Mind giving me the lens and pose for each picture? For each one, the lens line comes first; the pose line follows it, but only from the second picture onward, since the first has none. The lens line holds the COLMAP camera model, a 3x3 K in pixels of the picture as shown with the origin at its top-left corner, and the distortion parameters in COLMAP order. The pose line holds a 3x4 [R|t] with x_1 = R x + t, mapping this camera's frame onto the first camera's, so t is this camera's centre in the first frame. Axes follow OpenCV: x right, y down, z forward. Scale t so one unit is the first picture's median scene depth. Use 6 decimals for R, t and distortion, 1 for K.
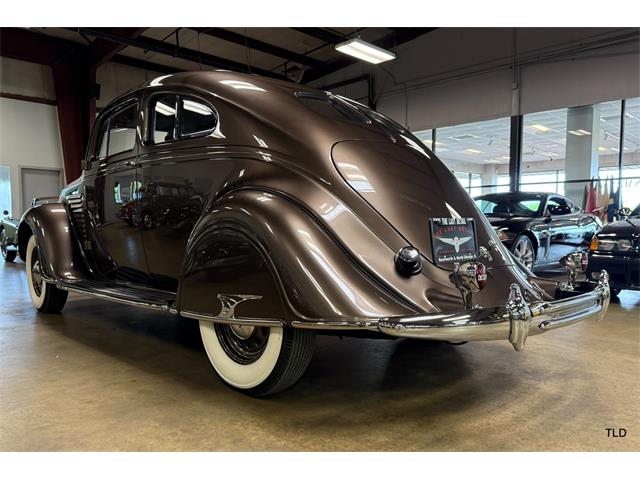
lens RADIAL K [[494.2, 0, 320.0], [0, 494.2, 240.0], [0, 0, 1]] dist [0.003212, -0.006973]
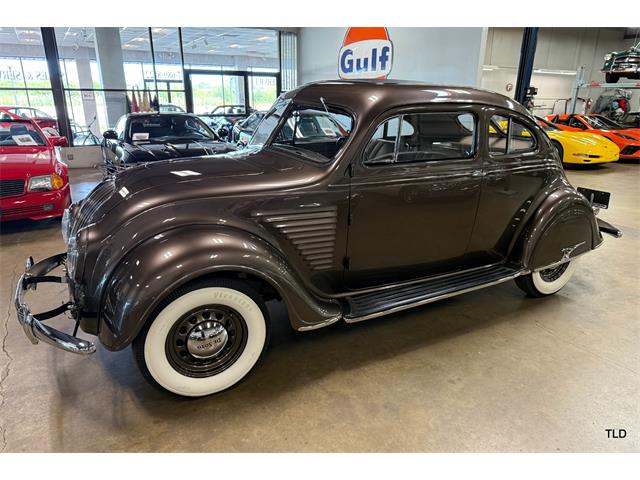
lens RADIAL K [[454.8, 0, 320.0], [0, 454.8, 240.0], [0, 0, 1]] dist [0.014107, 0.000477]
pose [[0.282759, -0.276328, 0.918526, -1.884358], [0.017995, 0.958965, 0.282954, -0.392481], [-0.959022, -0.063479, 0.276128, 1.323435]]
